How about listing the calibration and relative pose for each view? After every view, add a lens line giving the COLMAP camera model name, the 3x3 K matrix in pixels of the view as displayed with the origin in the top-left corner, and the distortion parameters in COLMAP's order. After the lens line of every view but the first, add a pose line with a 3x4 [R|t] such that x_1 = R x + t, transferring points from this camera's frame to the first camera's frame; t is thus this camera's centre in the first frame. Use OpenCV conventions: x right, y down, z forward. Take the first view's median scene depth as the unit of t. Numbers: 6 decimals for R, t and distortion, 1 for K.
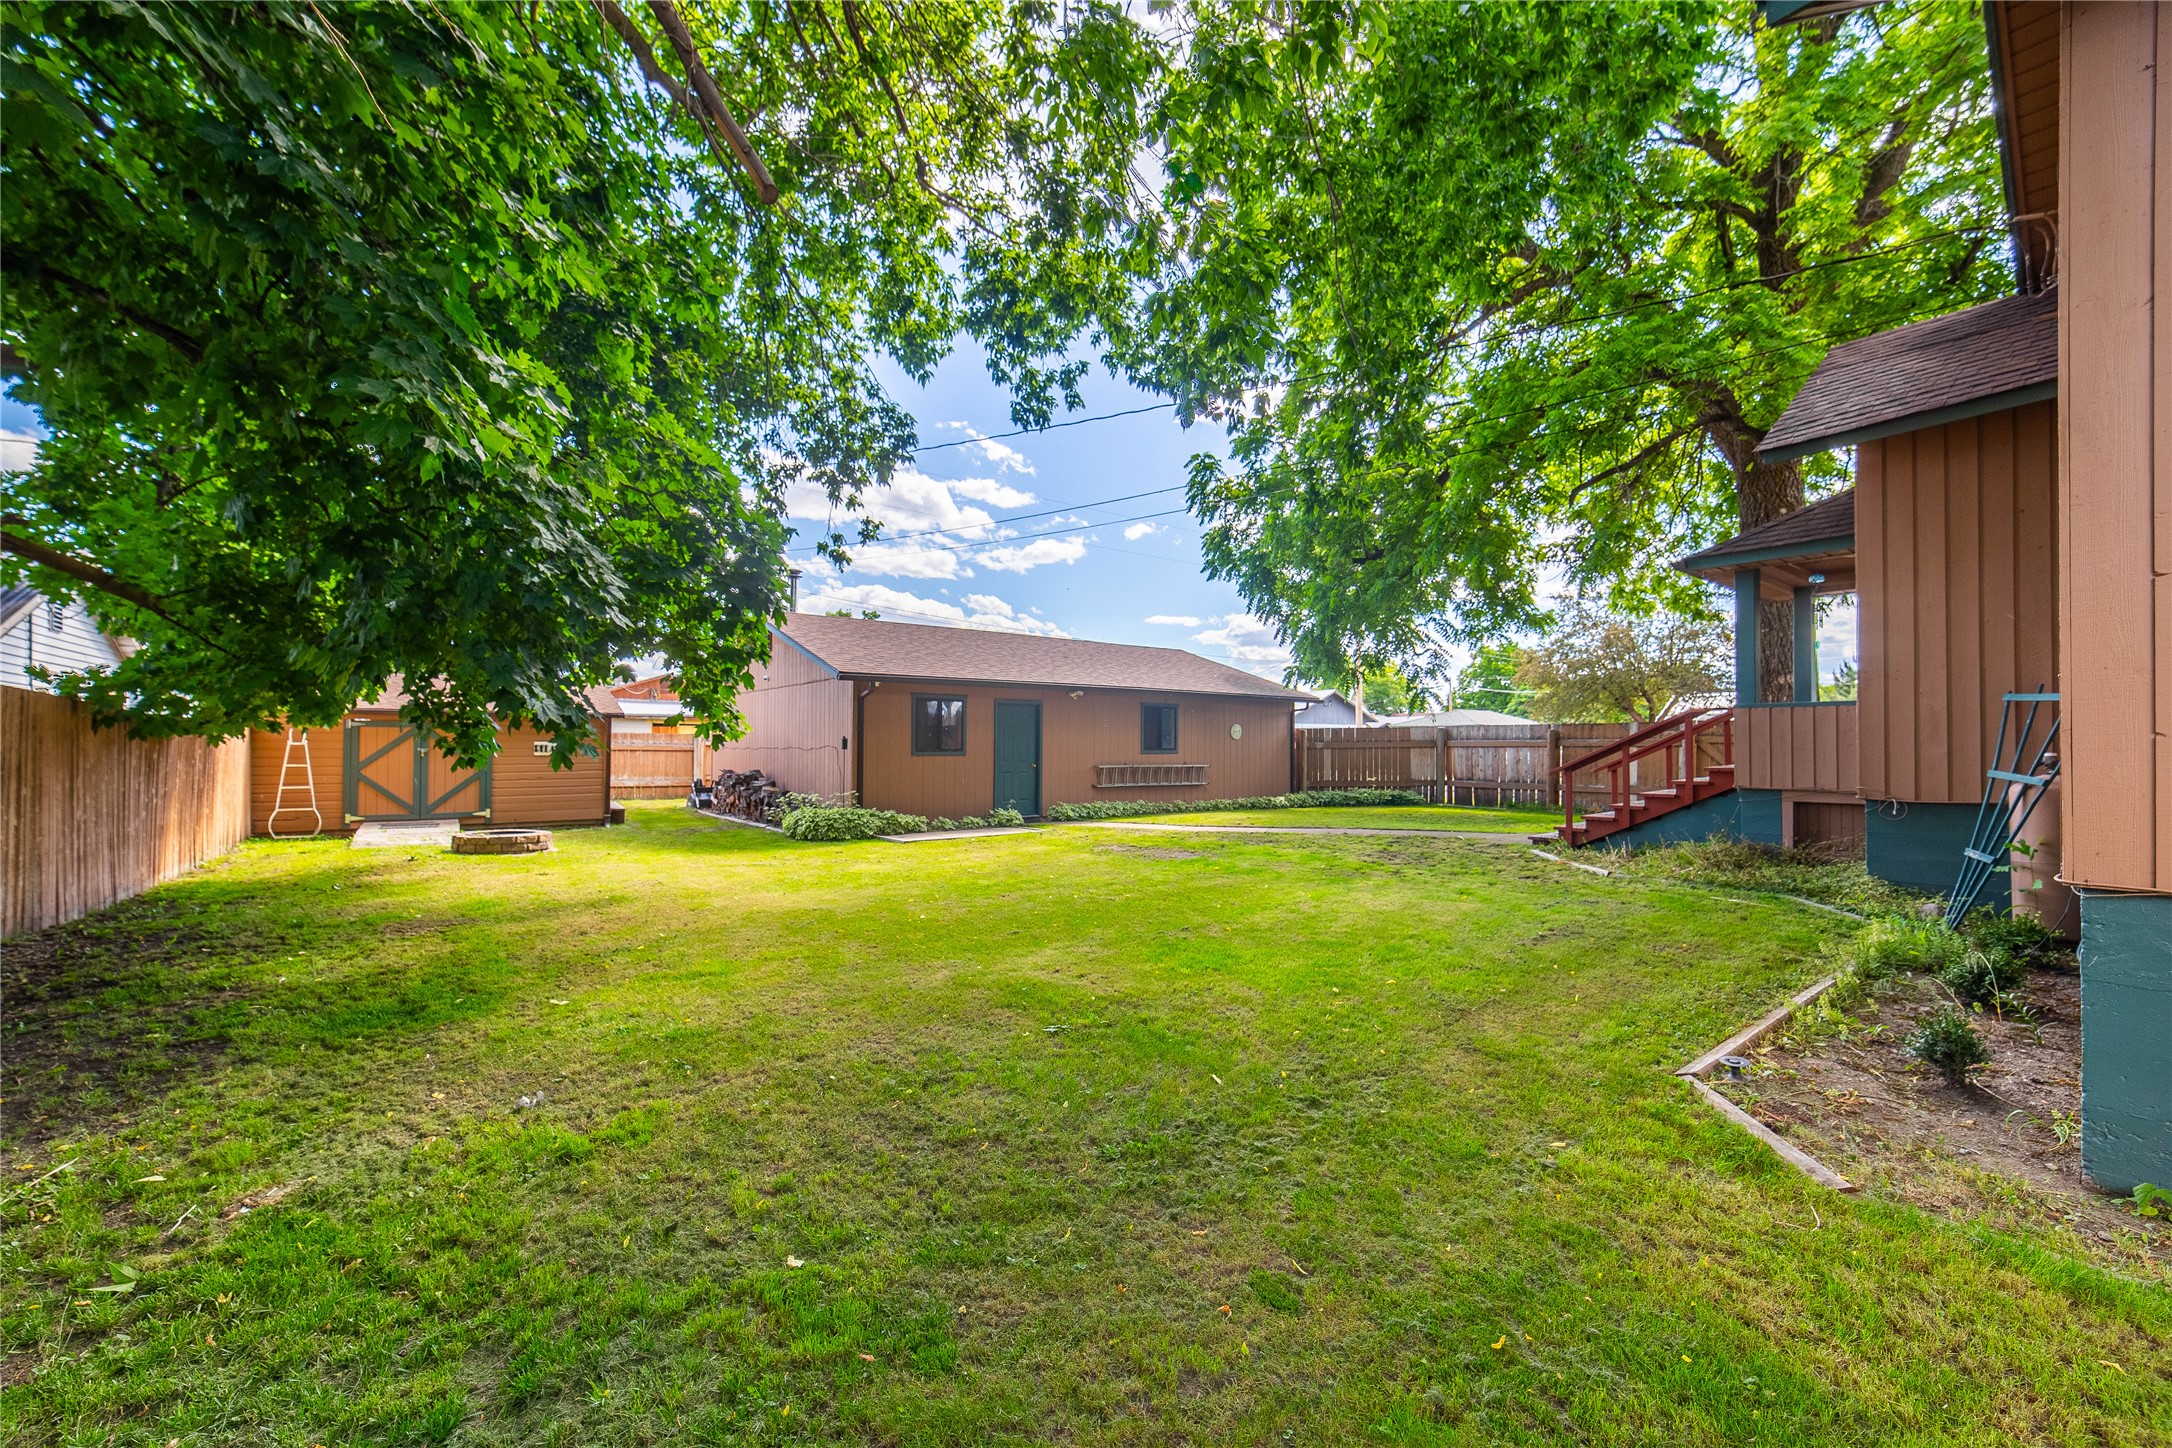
lens RADIAL K [[799.4, 0, 1066.5], [0, 799.4, 732.3], [0, 0, 1]] dist [0.000089, 0.000007]
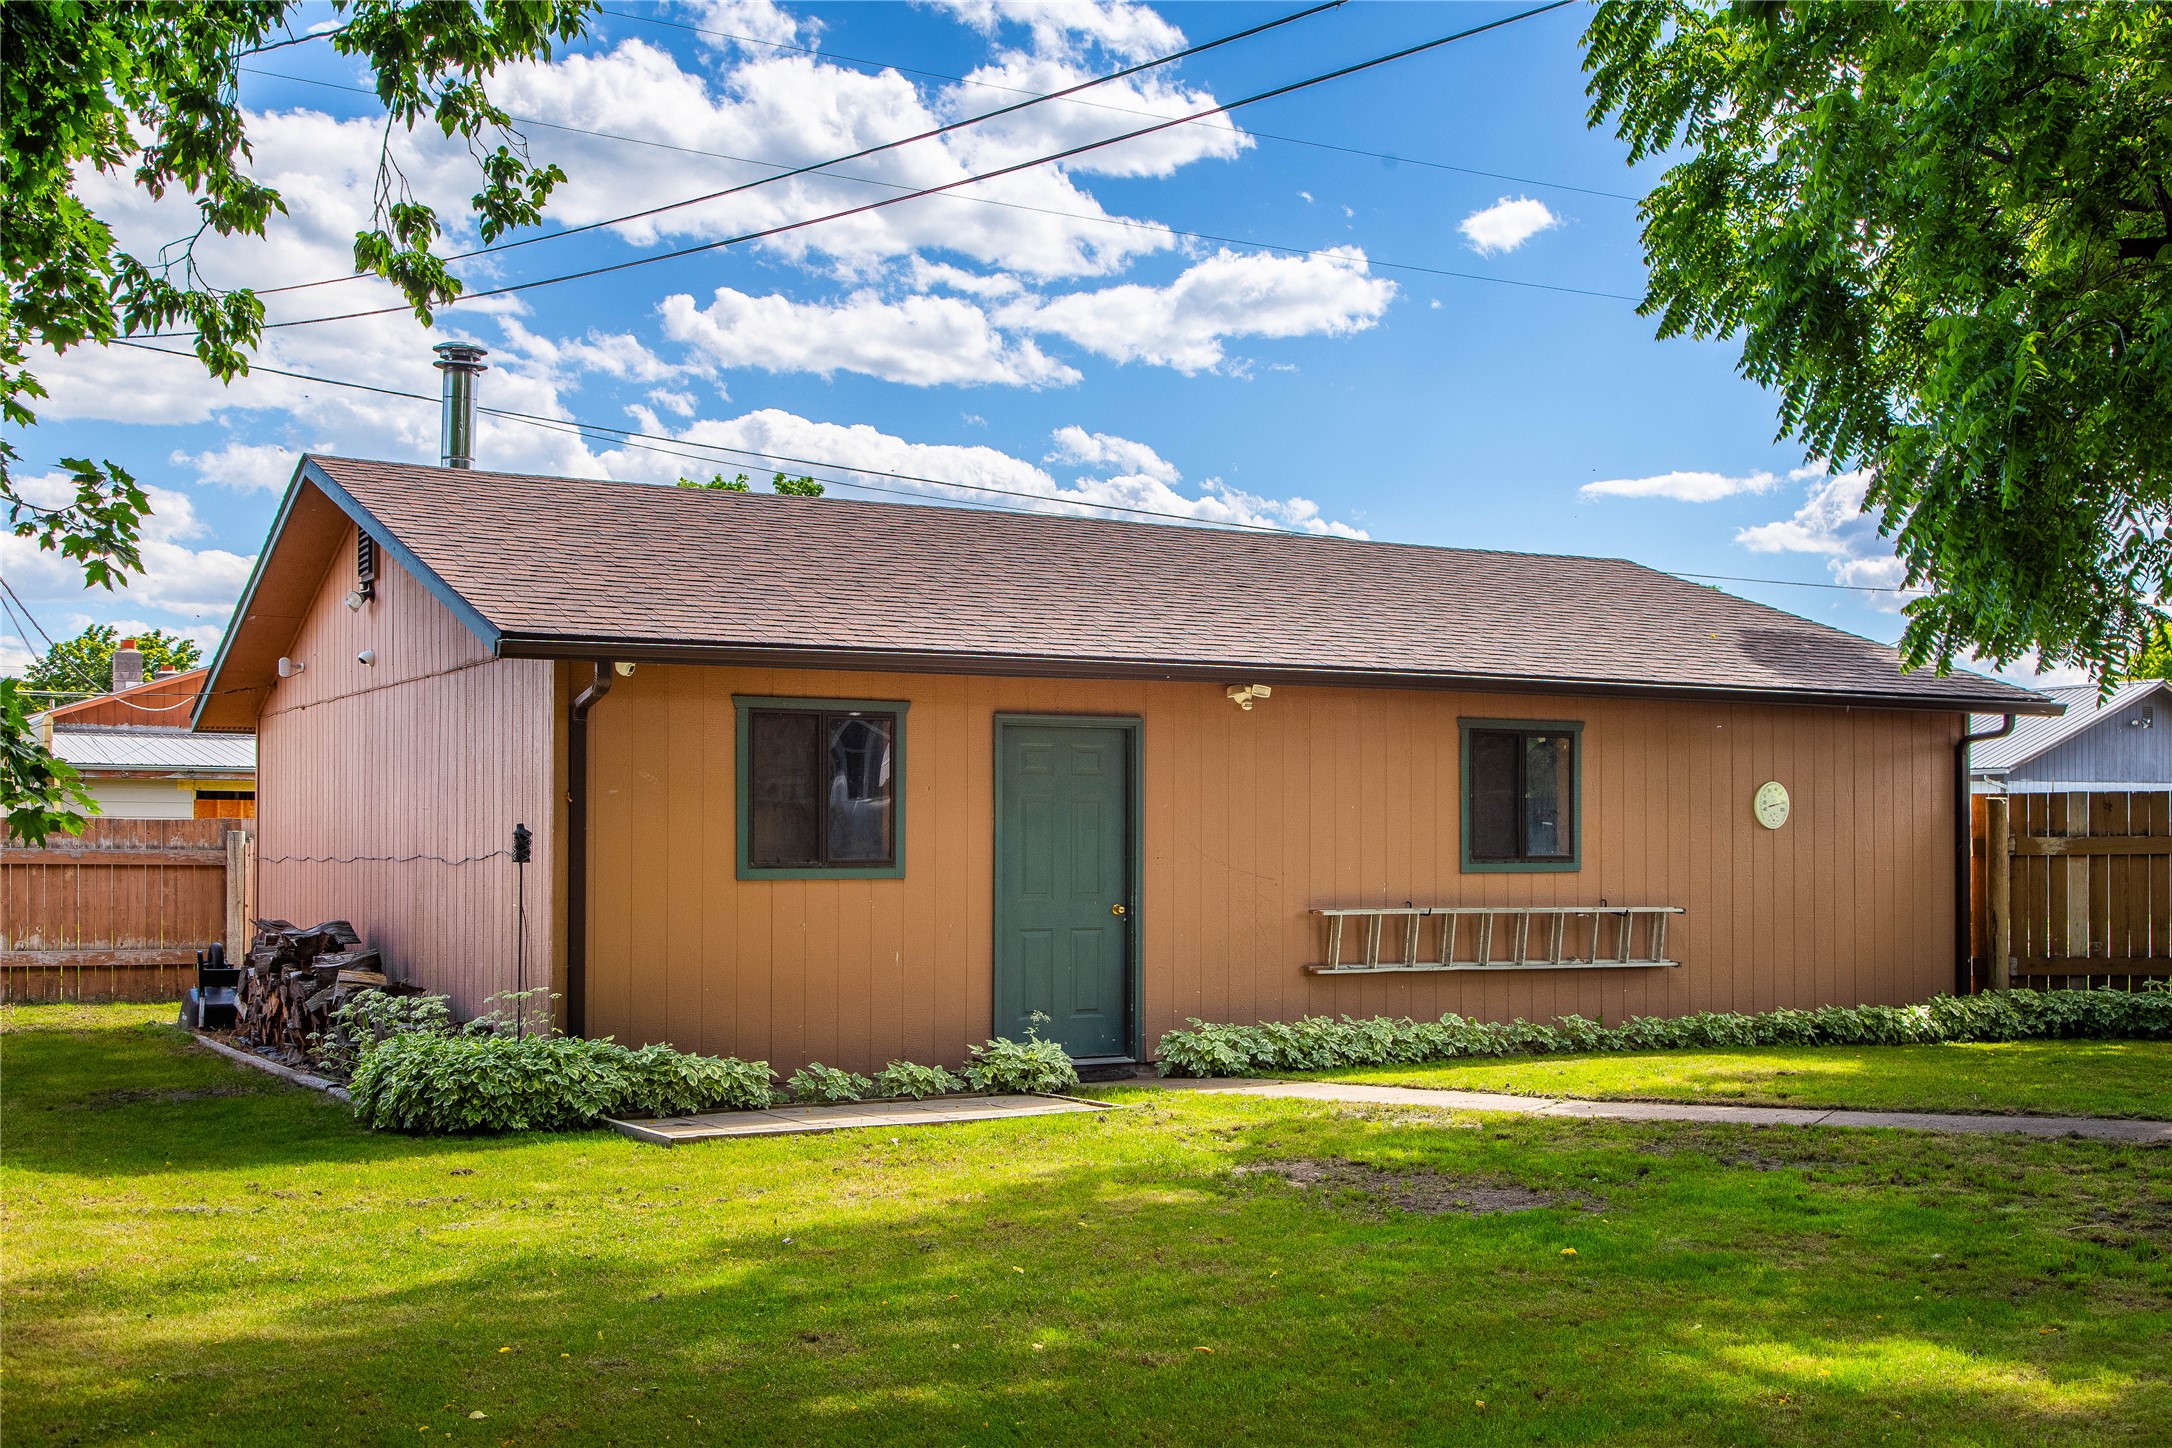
lens RADIAL K [[2202.0, 0, 1088.6], [0, 2202.0, 814.9], [0, 0, 1]] dist [0.051450, 0.016589]
pose [[0.991248, -0.004869, -0.131925, 0.069065], [0.005089, 0.999986, 0.001332, 0.000837], [0.131916, -0.001992, 0.991259, 0.088267]]
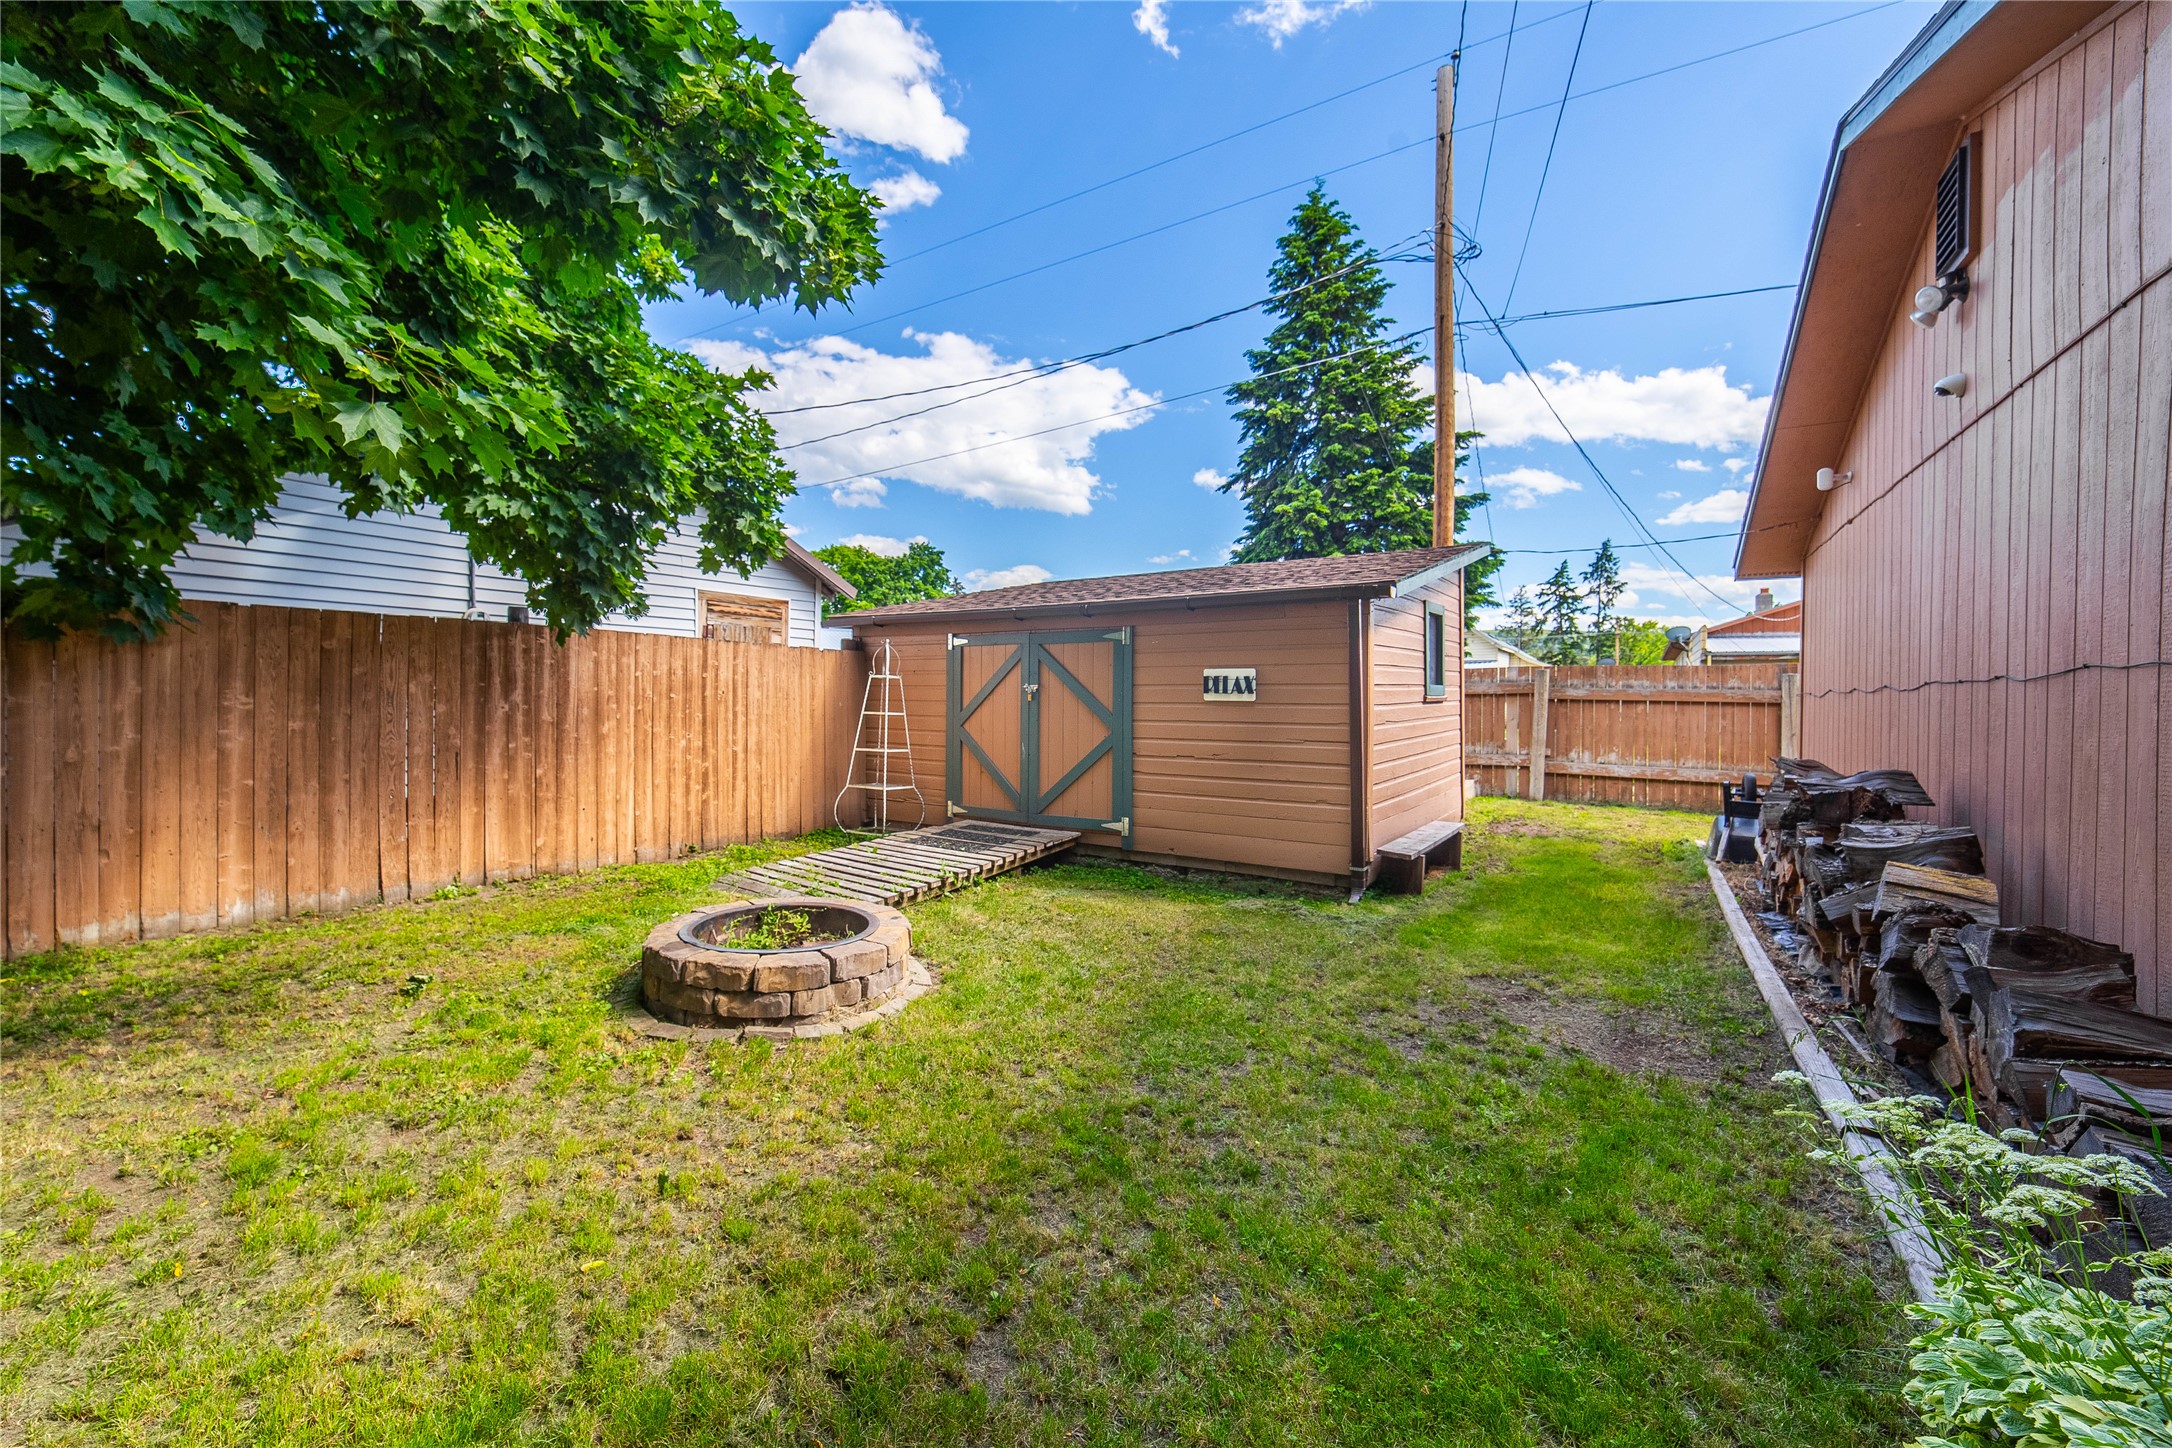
lens RADIAL K [[826.9, 0, 1137.3], [0, 826.9, 706.1], [0, 0, 1]] dist [0.000679, 0.000192]
pose [[0.351645, 0.007715, -0.936102, -0.249264], [0.005088, 0.999936, 0.010153, 0.025274], [0.936120, -0.008334, 0.351583, 0.742567]]
